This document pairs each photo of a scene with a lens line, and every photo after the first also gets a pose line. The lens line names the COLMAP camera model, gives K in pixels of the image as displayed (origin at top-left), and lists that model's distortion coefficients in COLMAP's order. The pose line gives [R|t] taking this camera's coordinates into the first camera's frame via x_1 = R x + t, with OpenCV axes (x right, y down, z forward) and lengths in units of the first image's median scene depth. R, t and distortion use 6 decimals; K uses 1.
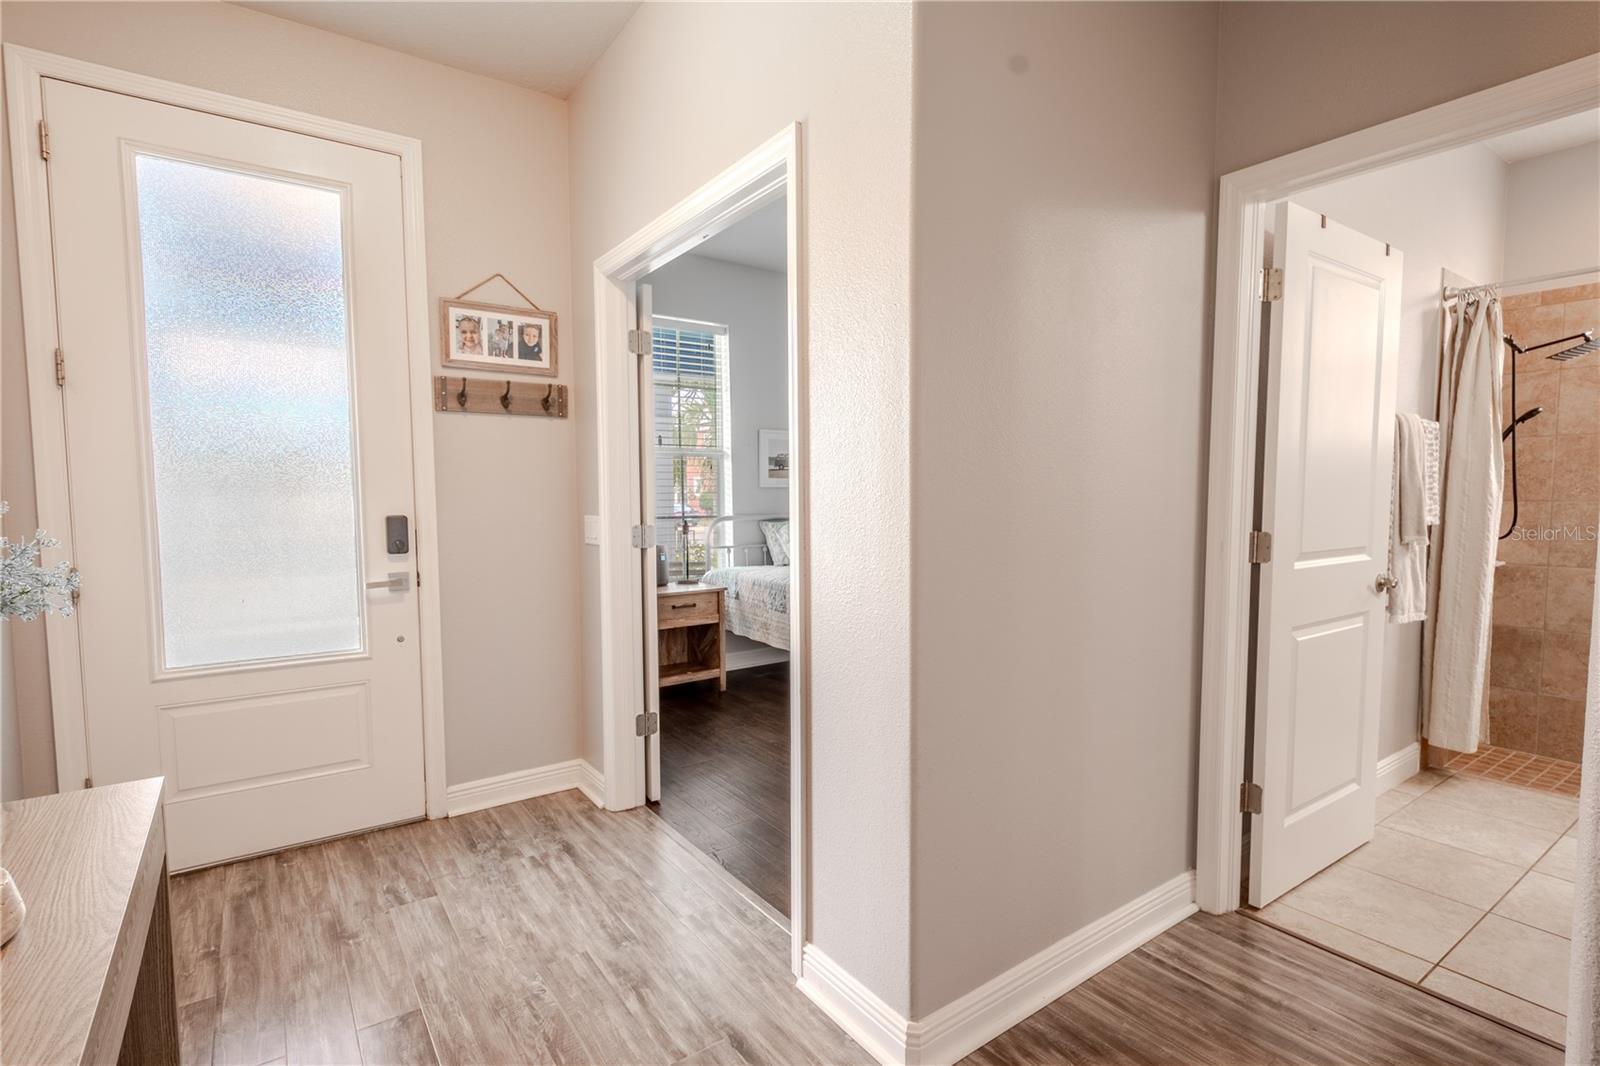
lens RADIAL K [[773.7, 0, 845.7], [0, 773.7, 549.3], [0, 0, 1]] dist [-0.000913, -0.000628]
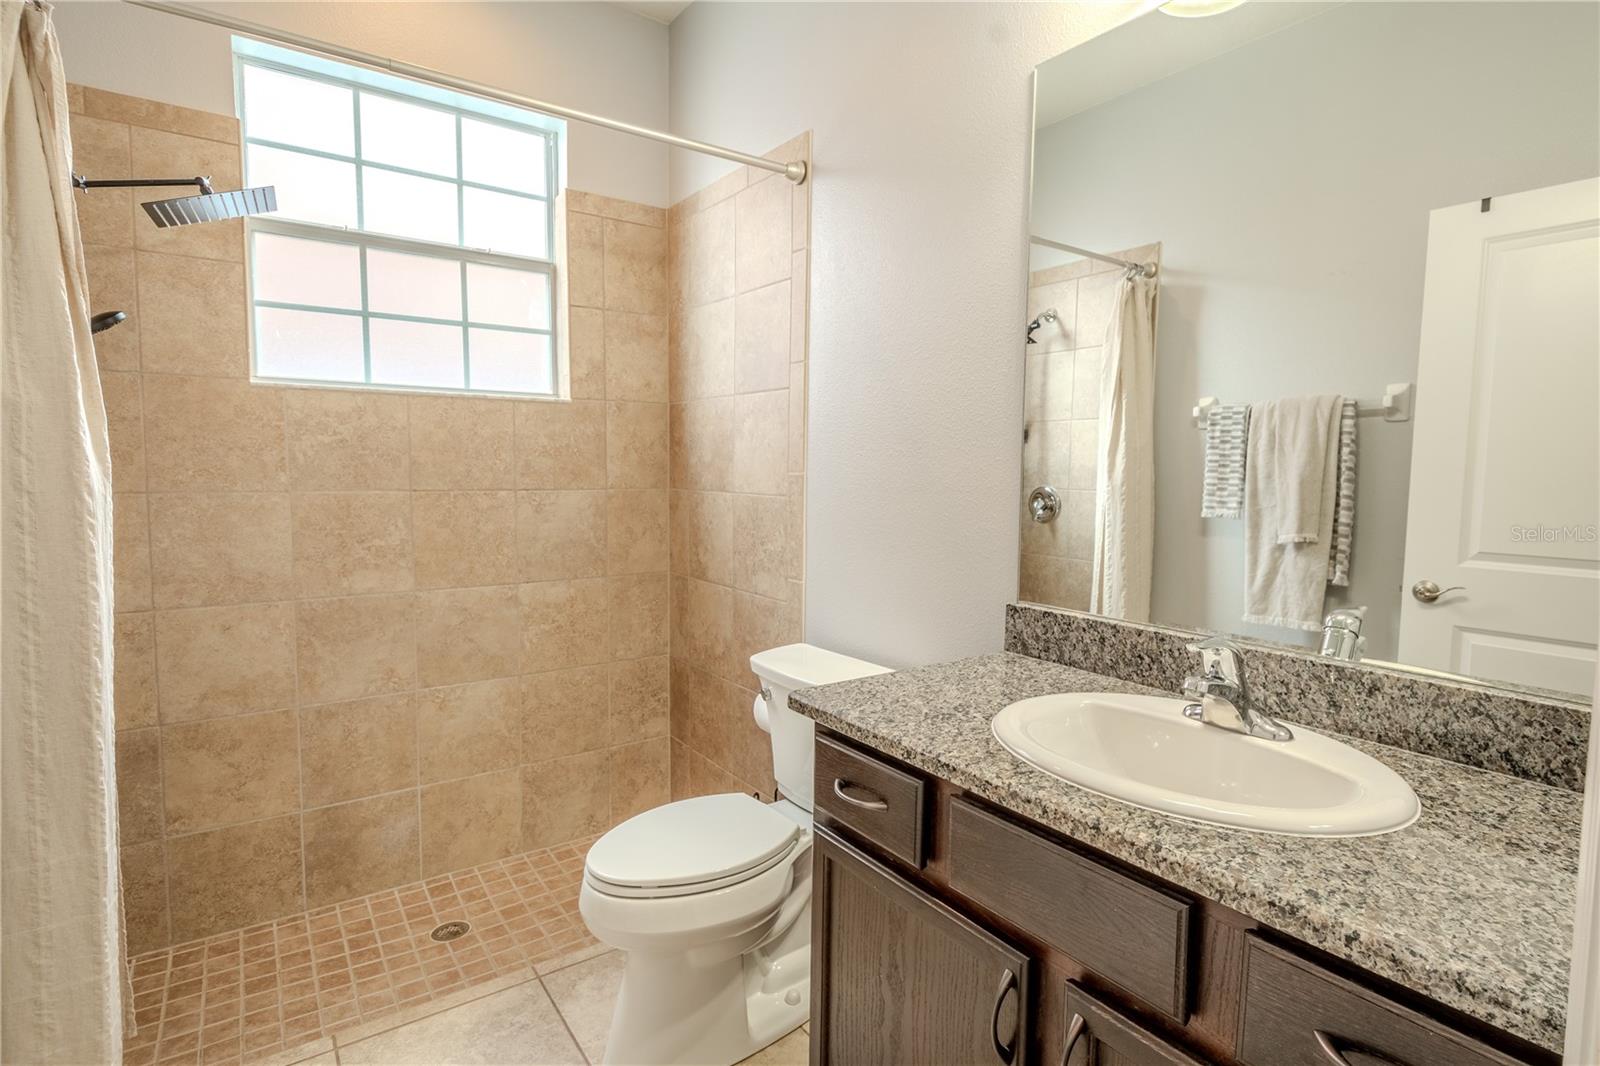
lens RADIAL K [[816.5, 0, 841.0], [0, 816.5, 547.7], [0, 0, 1]] dist [0.020214, -0.012854]
pose [[0.015356, -0.083961, 0.996351, 0.341005], [0.048338, 0.995365, 0.083133, -0.048614], [-0.998713, 0.046885, 0.019343, 0.504548]]
